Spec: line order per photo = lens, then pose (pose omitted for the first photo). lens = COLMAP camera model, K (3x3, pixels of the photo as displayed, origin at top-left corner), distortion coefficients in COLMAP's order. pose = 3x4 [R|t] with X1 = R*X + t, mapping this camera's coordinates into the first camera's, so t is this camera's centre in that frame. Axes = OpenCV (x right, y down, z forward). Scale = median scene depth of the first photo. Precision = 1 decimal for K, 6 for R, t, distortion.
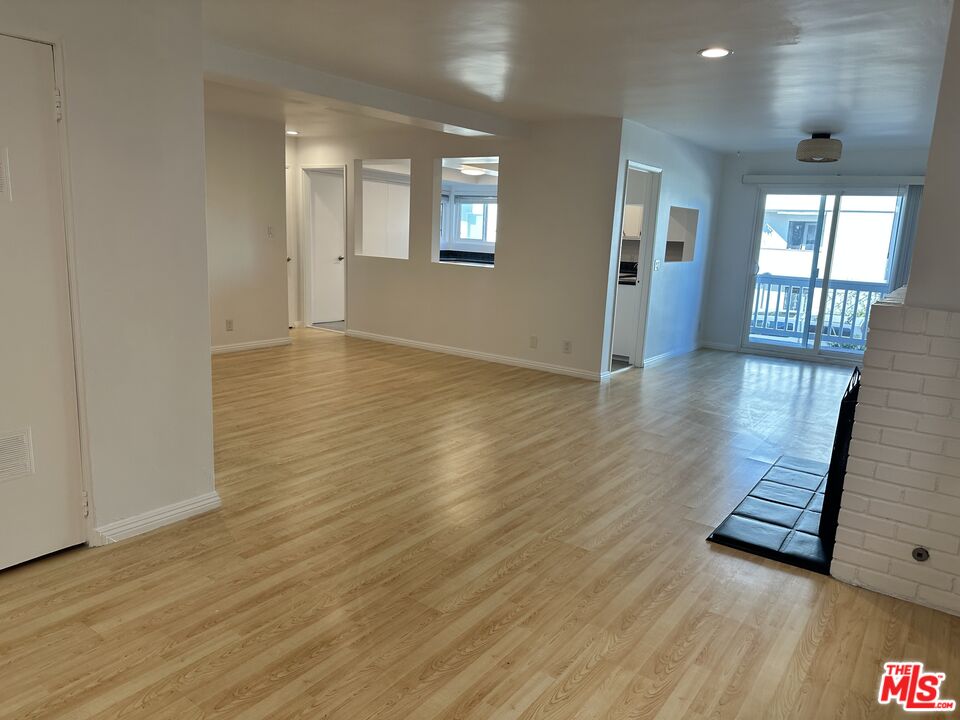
lens RADIAL K [[670.1, 0, 479.8], [0, 670.1, 364.7], [0, 0, 1]] dist [0.092534, -0.138862]
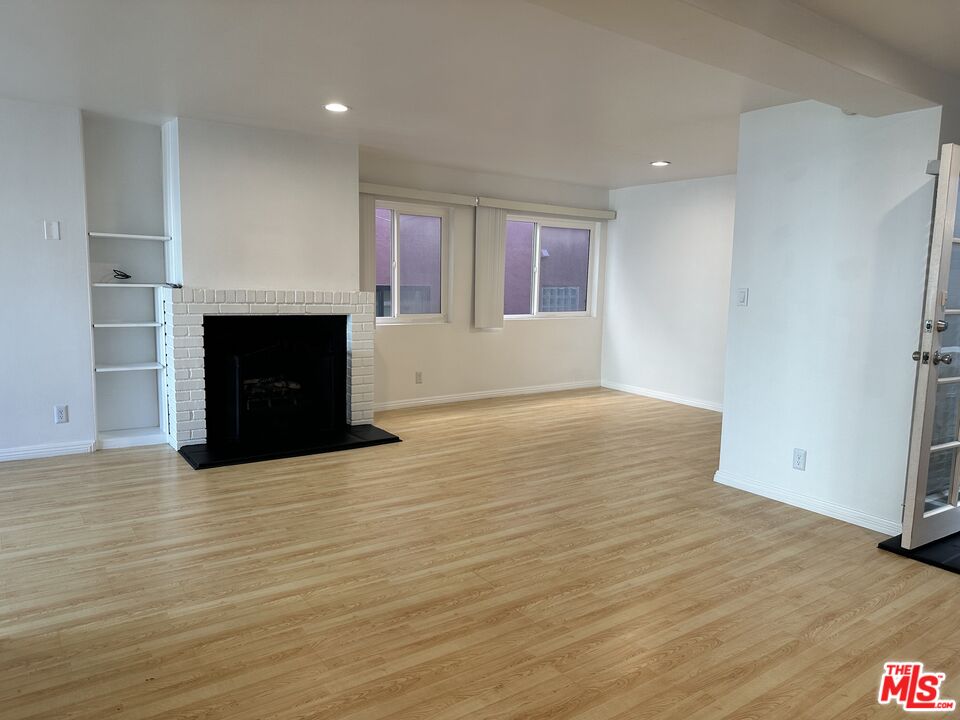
lens RADIAL K [[670.1, 0, 479.8], [0, 670.1, 364.7], [0, 0, 1]] dist [0.092534, -0.138862]
pose [[-0.946401, -0.107626, 0.304537, -0.156013], [-0.000711, 0.943544, 0.331246, -0.219714], [-0.322994, 0.313275, -0.893047, 1.094215]]
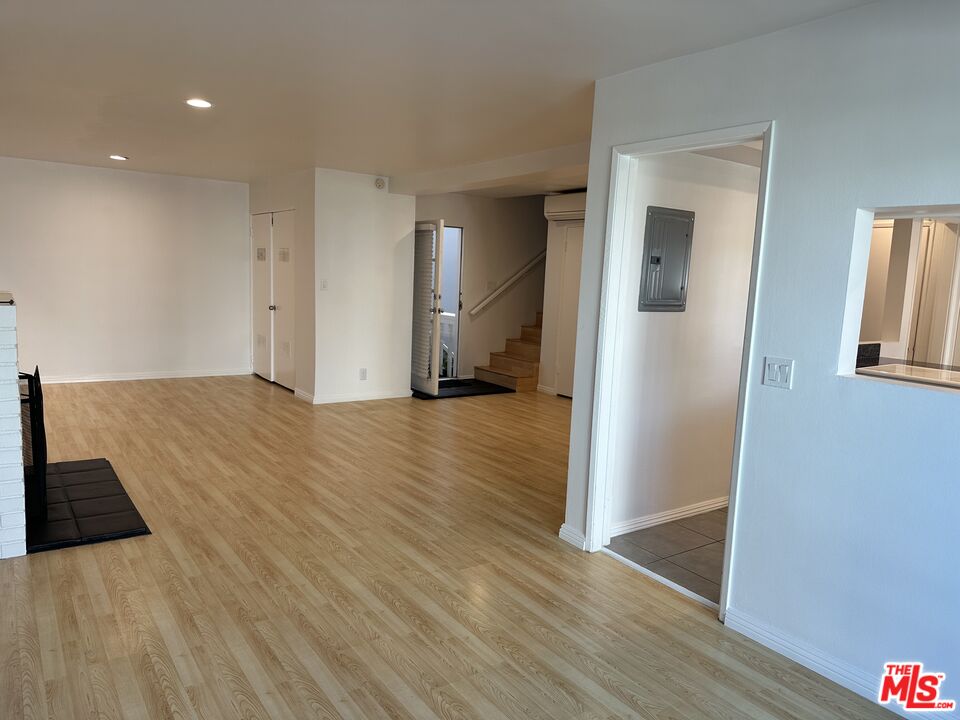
lens RADIAL K [[670.8, 0, 490.8], [0, 670.8, 357.6], [0, 0, 1]] dist [0.094051, -0.125124]
pose [[-0.306301, 0.065346, -0.949689, 0.678683], [-0.249125, 0.957369, 0.146224, -0.177257], [0.918758, 0.281380, -0.276964, 0.975074]]
